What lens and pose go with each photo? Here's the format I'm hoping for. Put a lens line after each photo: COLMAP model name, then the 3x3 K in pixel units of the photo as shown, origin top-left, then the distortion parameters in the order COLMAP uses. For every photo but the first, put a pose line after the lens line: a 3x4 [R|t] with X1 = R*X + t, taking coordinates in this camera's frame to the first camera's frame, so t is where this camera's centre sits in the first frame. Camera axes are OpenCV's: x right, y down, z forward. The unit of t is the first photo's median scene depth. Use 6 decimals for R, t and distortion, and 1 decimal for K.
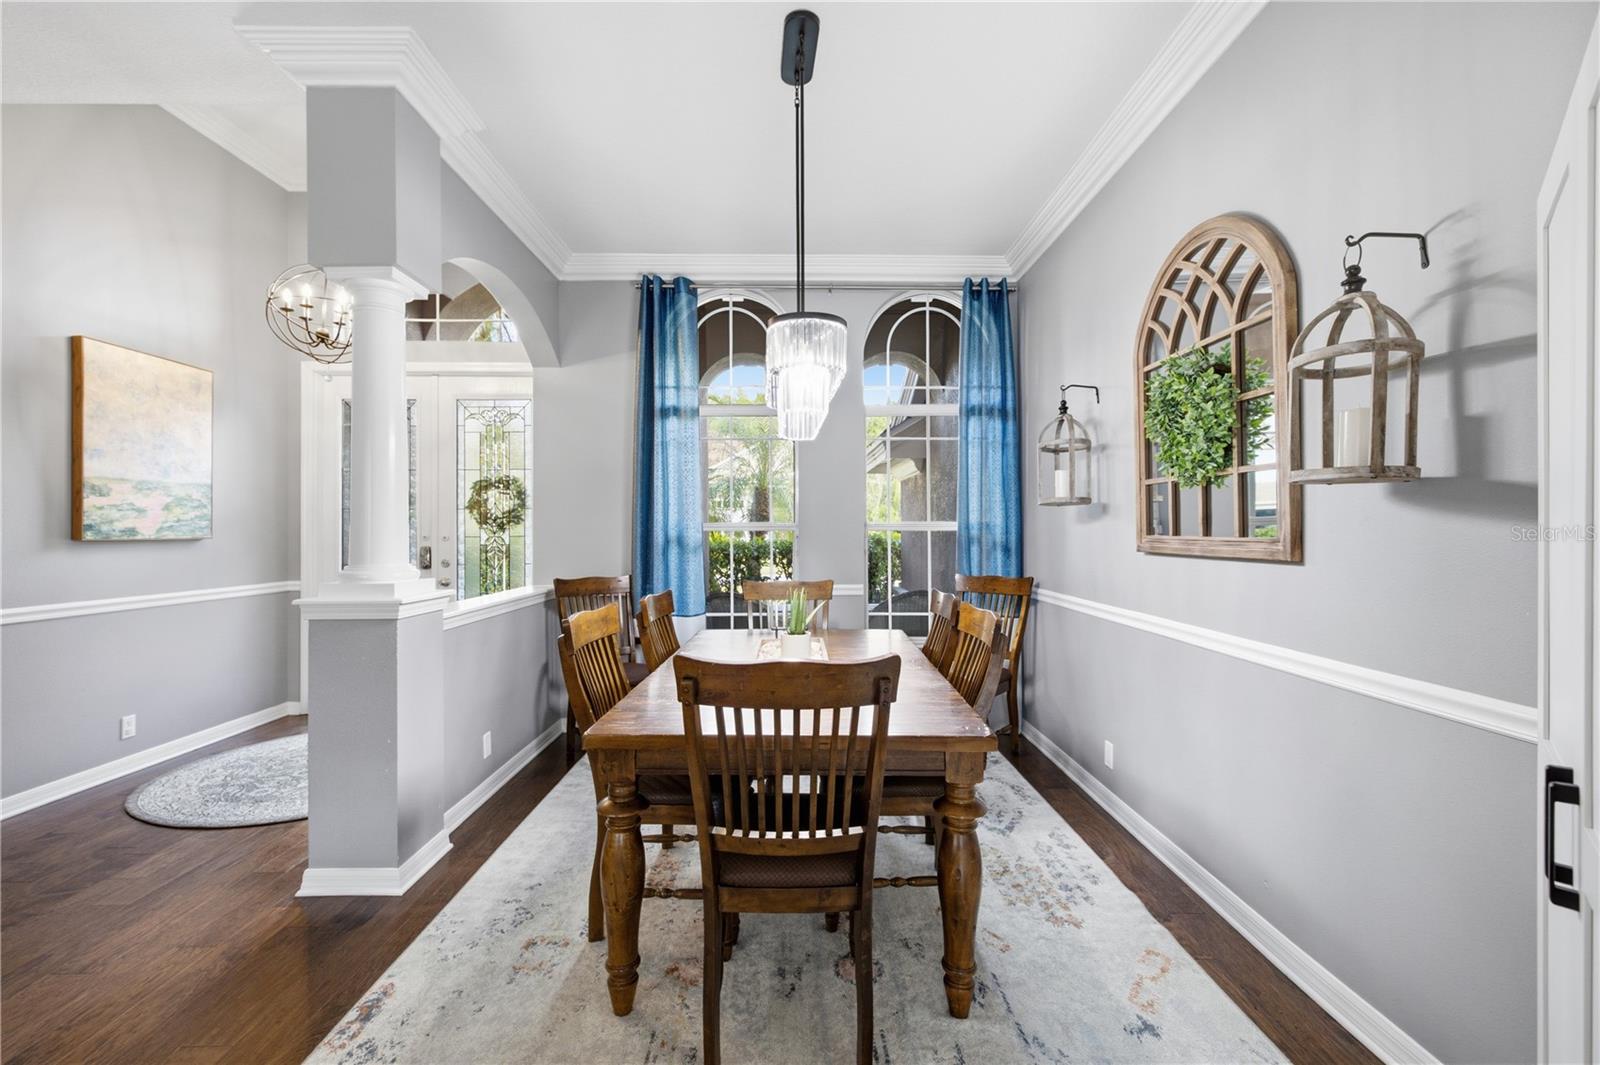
lens RADIAL K [[676.9, 0, 799.9], [0, 676.9, 523.6], [0, 0, 1]] dist [0.002399, 0.000110]
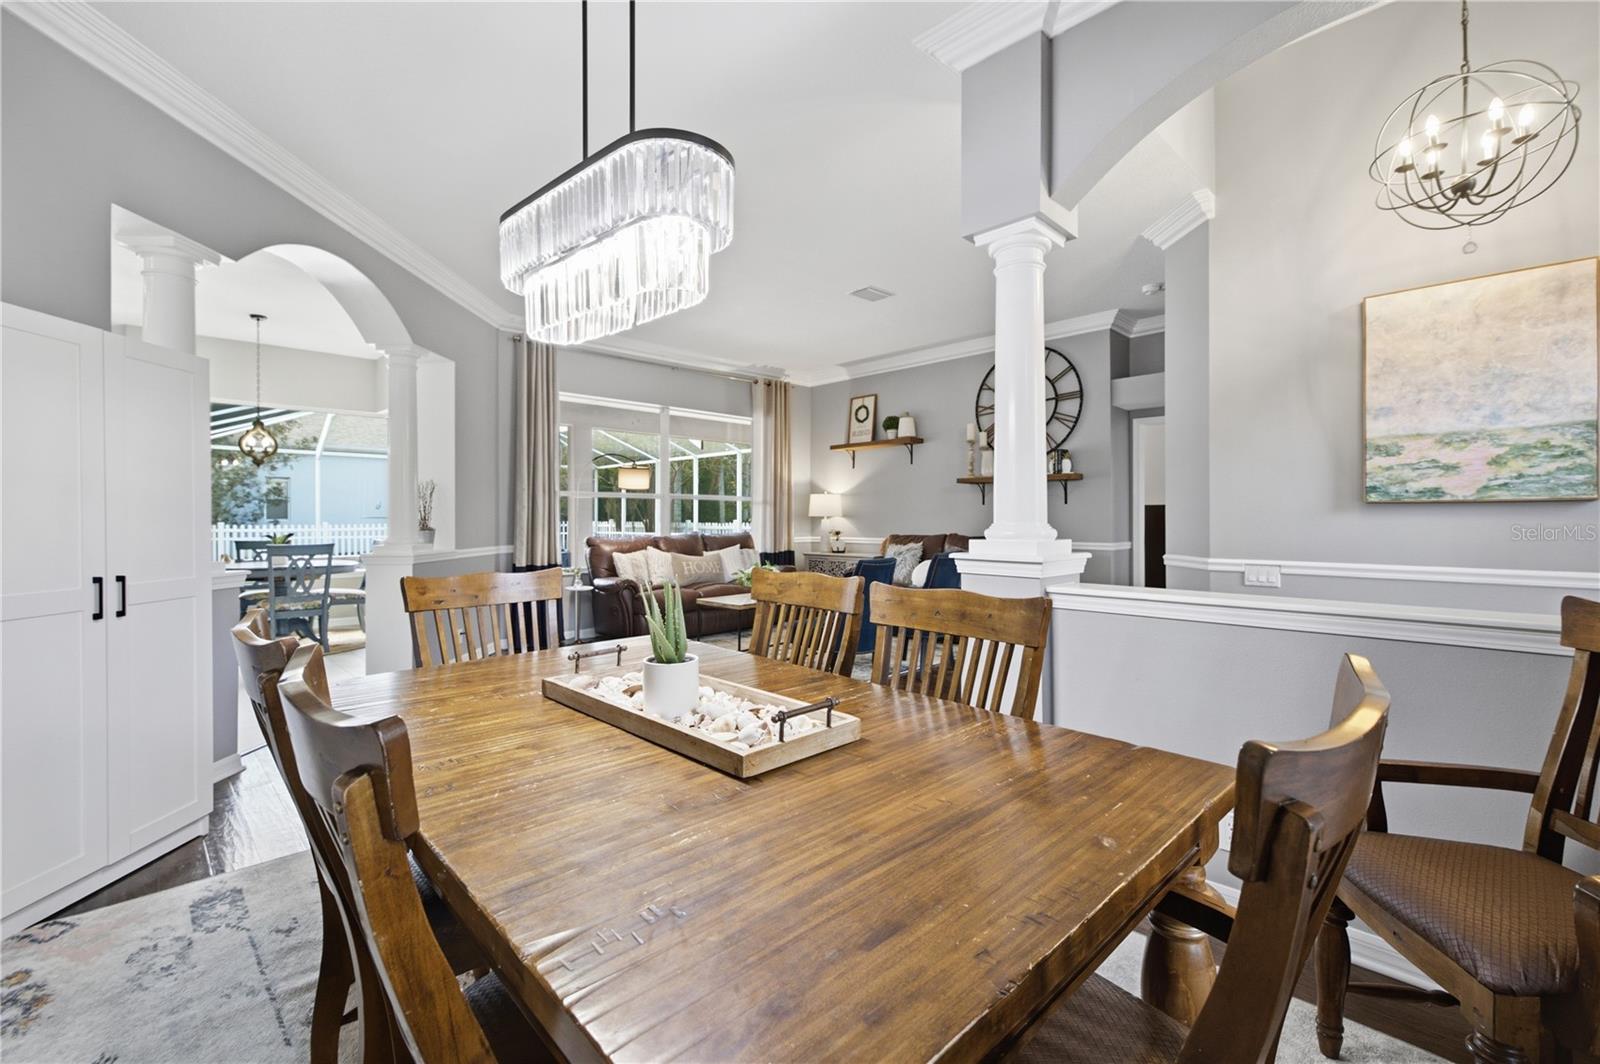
lens RADIAL K [[676.9, 0, 796.1], [0, 676.9, 527.8], [0, 0, 1]] dist [0.002399, 0.000110]
pose [[-0.728017, 0.004967, -0.685541, 0.225521], [0.003391, 0.999988, 0.003645, 0.052154], [0.685551, 0.000329, -0.728025, 1.075672]]
